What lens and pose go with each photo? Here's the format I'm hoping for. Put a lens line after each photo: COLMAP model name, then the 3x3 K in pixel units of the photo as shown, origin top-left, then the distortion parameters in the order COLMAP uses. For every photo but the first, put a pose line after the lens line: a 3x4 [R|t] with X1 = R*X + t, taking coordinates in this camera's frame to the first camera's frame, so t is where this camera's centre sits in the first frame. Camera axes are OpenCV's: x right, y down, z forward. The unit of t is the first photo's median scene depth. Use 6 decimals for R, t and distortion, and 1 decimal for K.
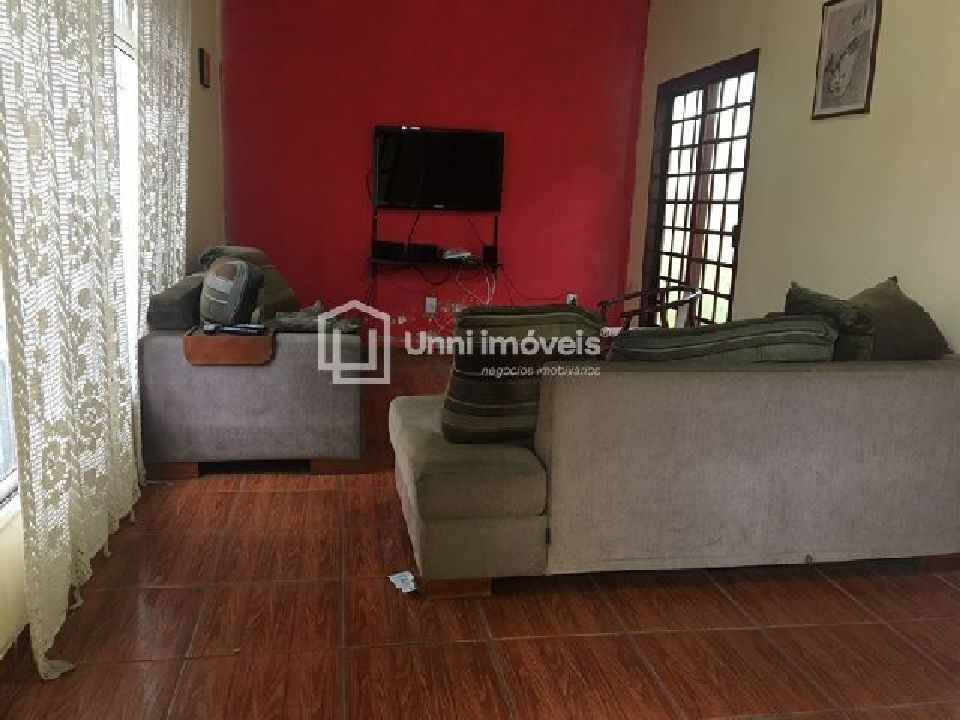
lens RADIAL K [[815.1, 0, 480.0], [0, 815.1, 360.0], [0, 0, 1]] dist [0.093039, -0.140305]
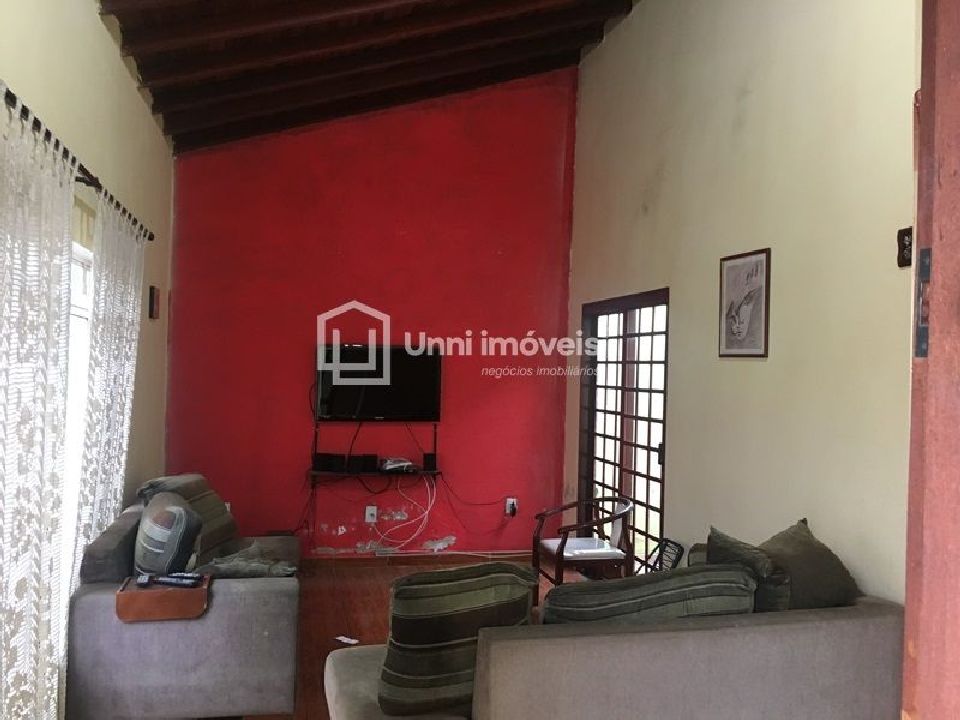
lens RADIAL K [[815.1, 0, 480.0], [0, 815.1, 360.0], [0, 0, 1]] dist [0.093039, -0.140305]
pose [[0.997460, -0.011109, 0.070358, 0.007840], [0.025120, 0.979161, -0.201525, -0.086703], [-0.066653, 0.202780, 0.976953, -0.052458]]
